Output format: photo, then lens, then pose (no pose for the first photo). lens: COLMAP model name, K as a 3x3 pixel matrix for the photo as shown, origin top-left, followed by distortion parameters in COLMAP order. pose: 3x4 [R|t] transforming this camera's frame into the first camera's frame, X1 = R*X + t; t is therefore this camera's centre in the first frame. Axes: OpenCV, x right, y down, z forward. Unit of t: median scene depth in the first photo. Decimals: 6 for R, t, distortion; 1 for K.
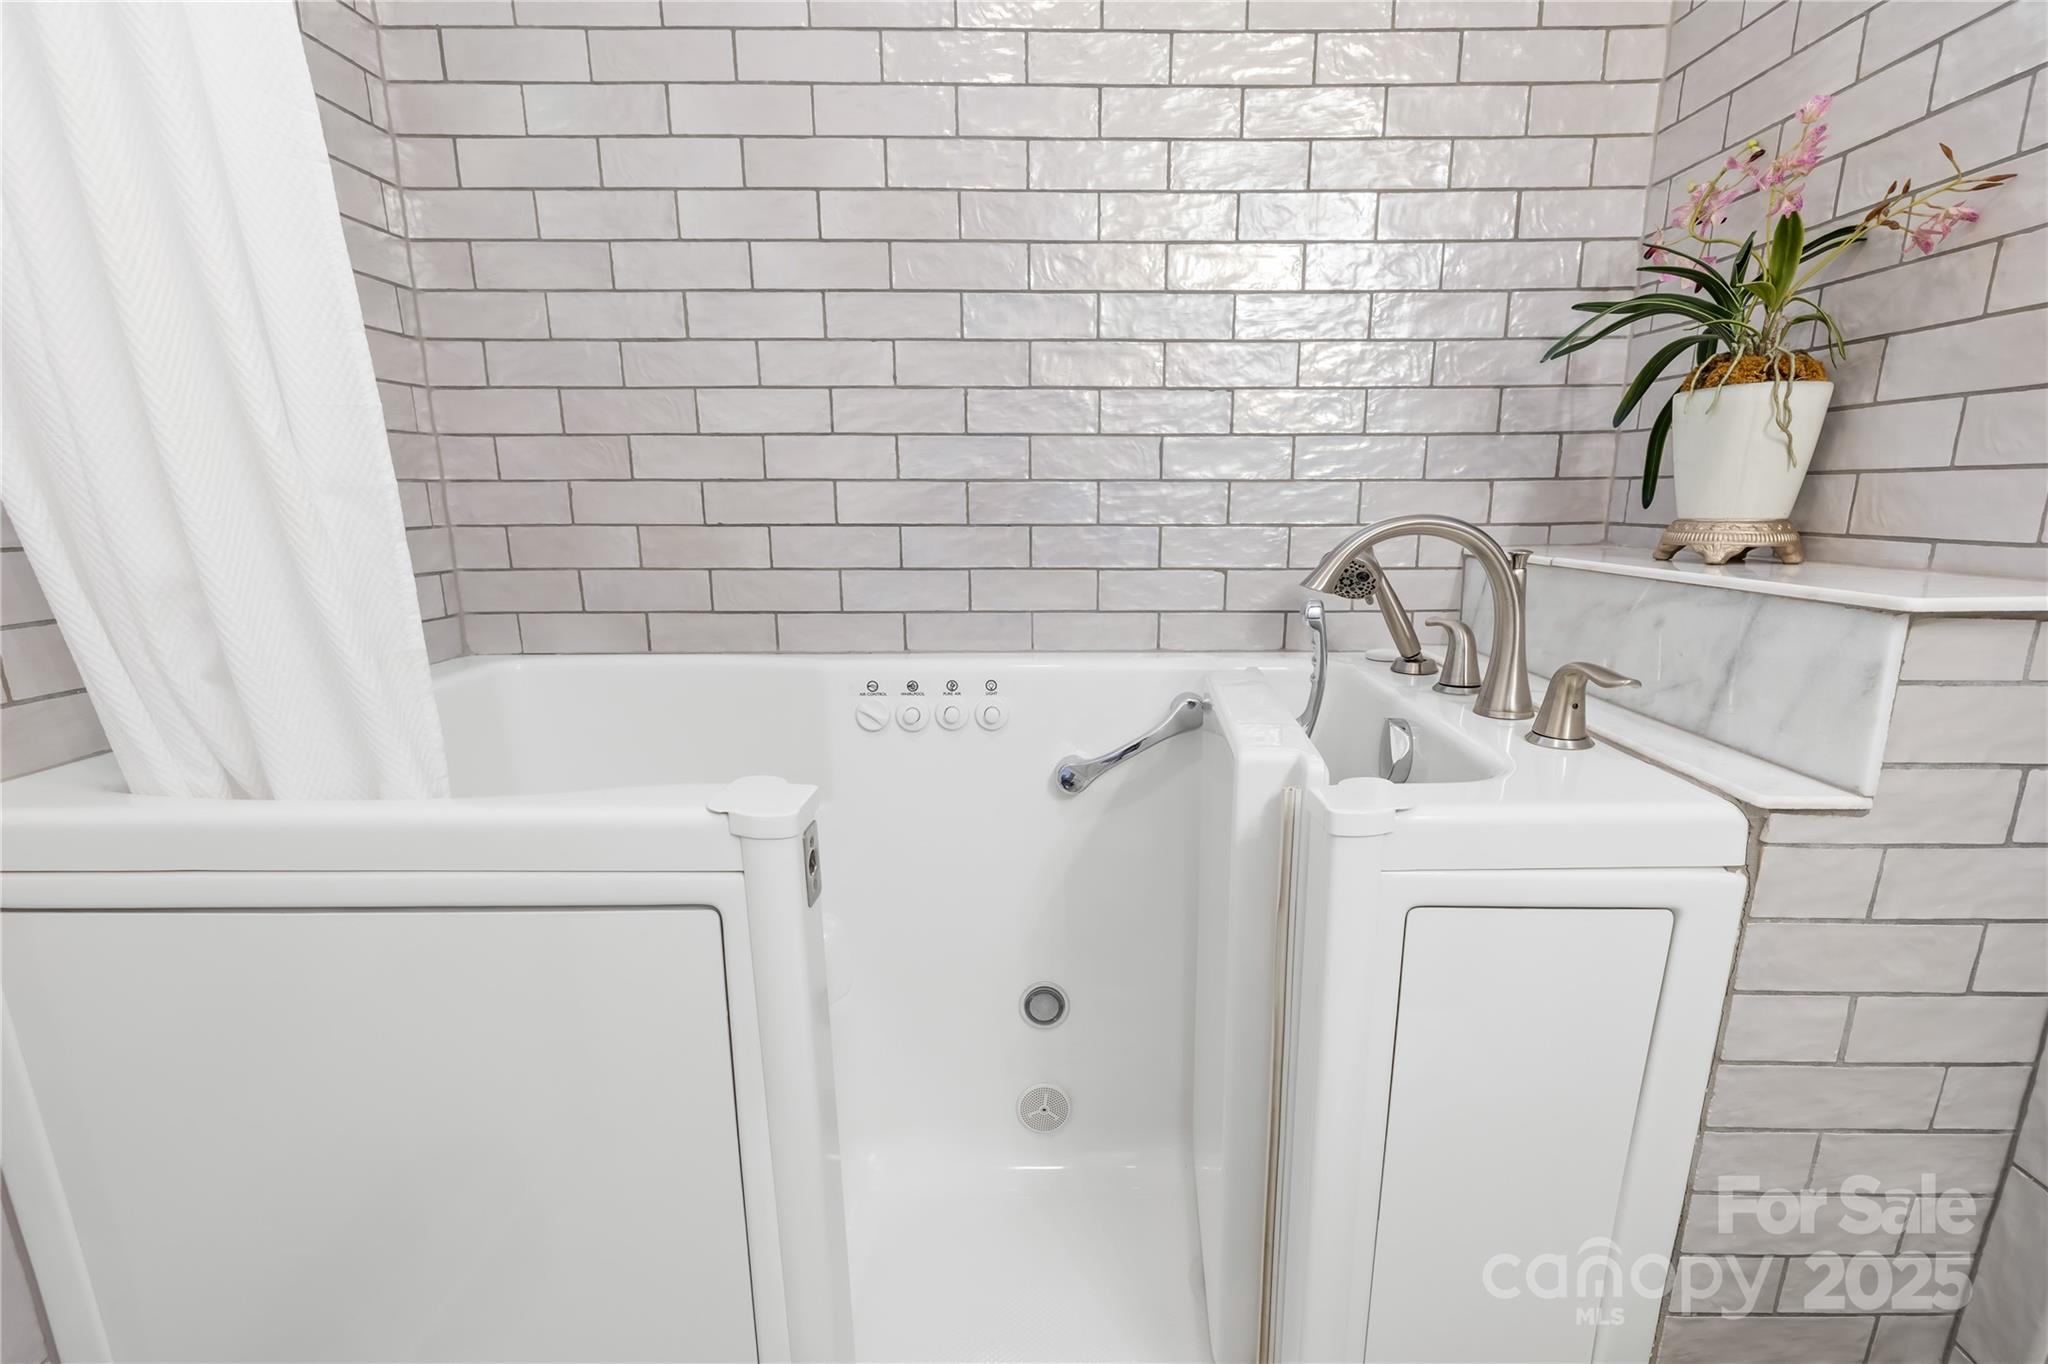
lens RADIAL K [[913.3, 0, 1094.8], [0, 913.3, 717.3], [0, 0, 1]] dist [-0.002011, -0.000029]
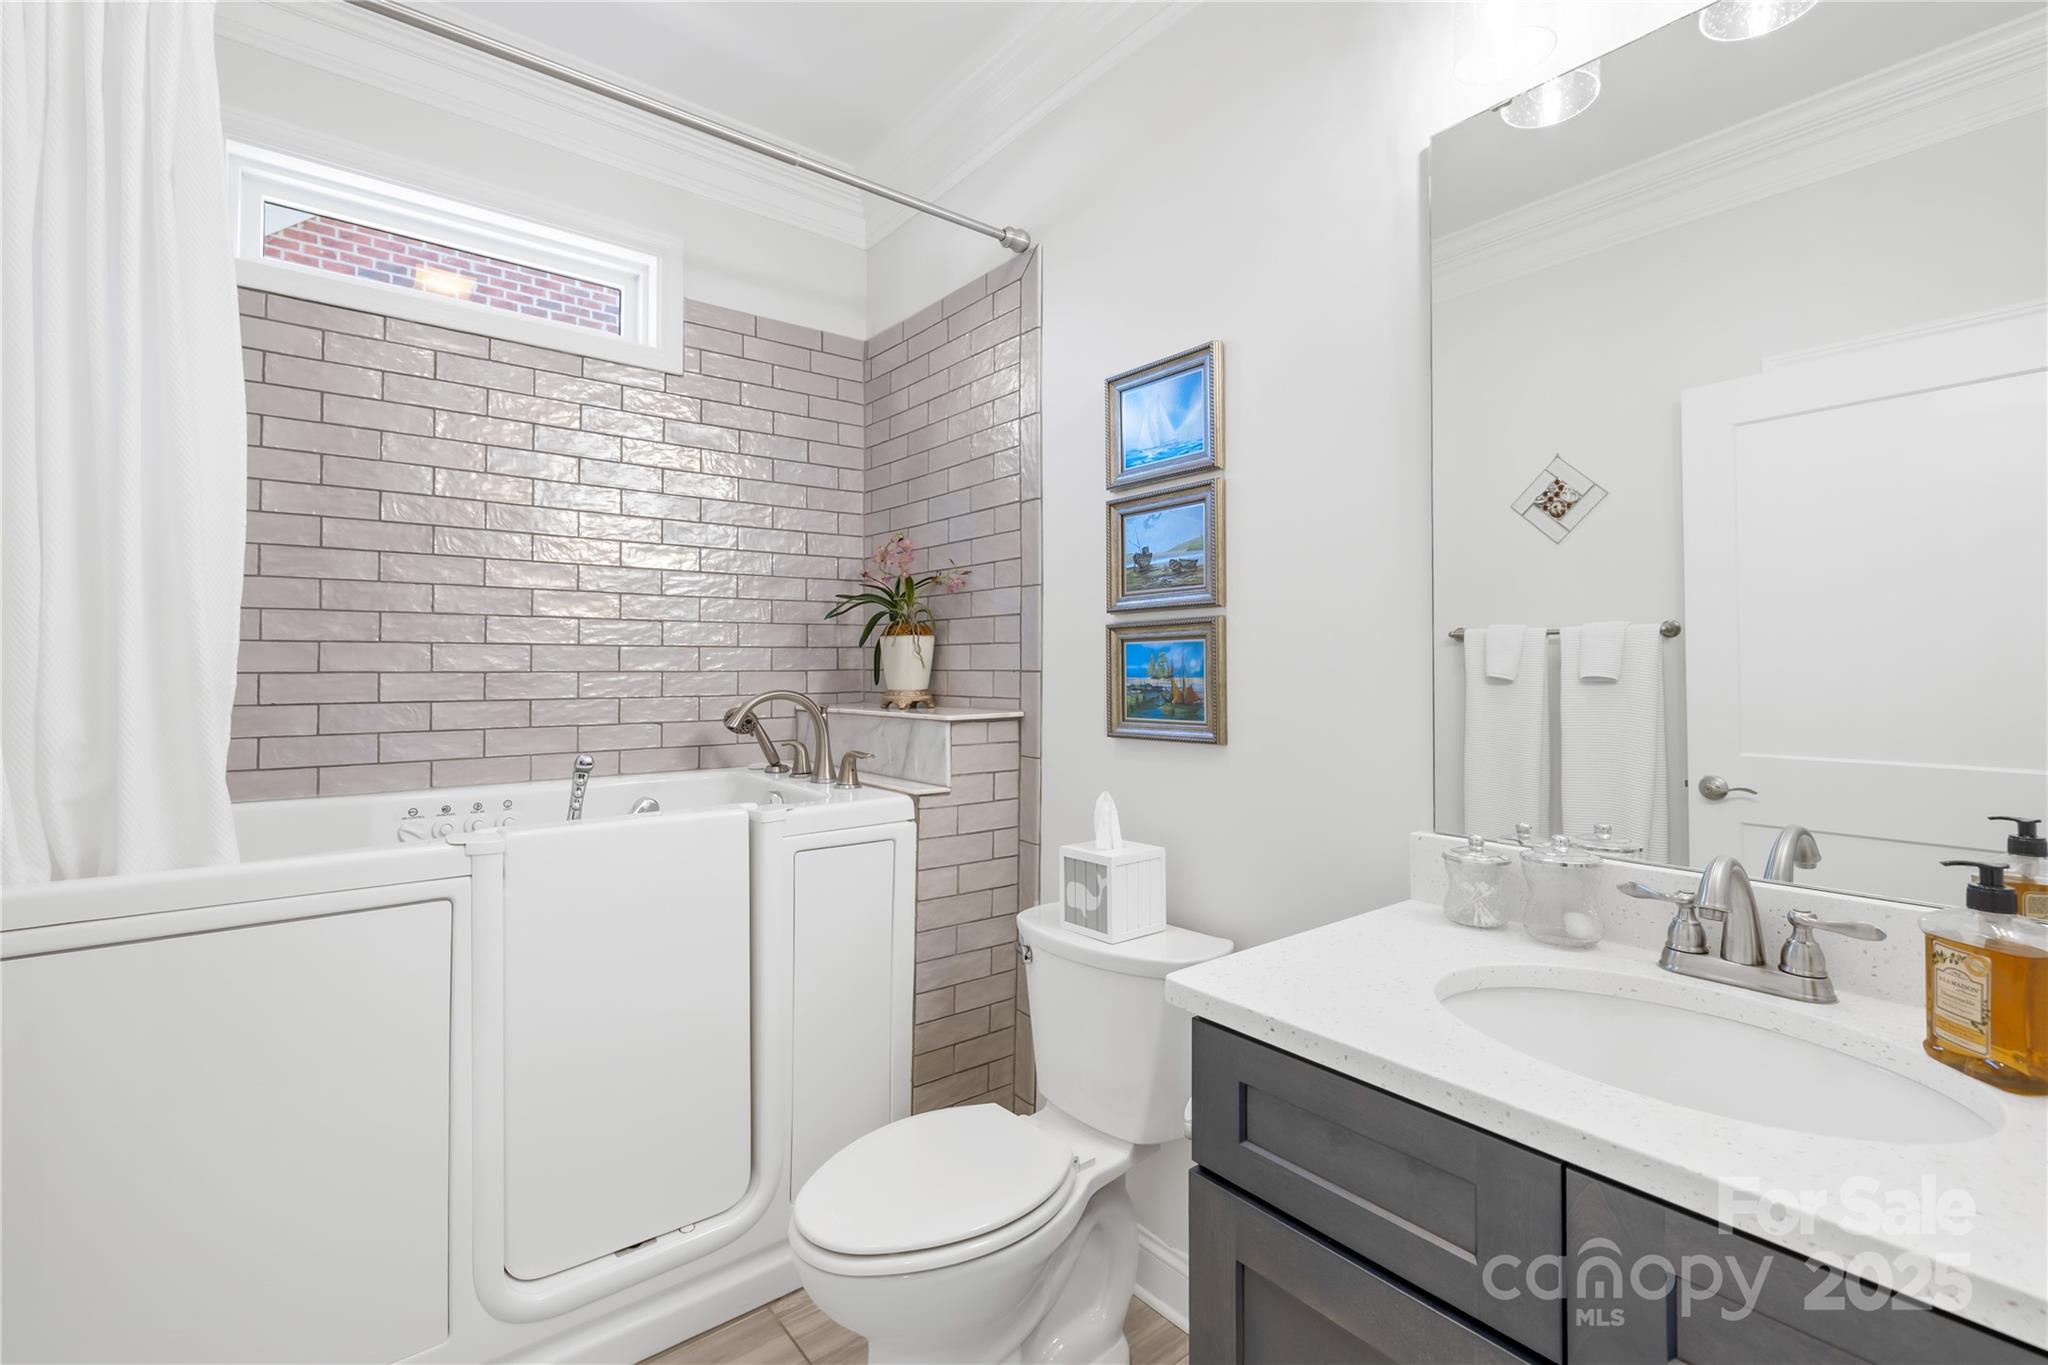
lens RADIAL K [[883.0, 0, 1019.0], [0, 883.0, 651.2], [0, 0, 1]] dist [0.001701, 0.000208]
pose [[0.796845, 0.010329, 0.604096, -0.369771], [0.142996, 0.968222, -0.205177, 0.161244], [-0.587019, 0.249877, 0.770046, -0.784689]]
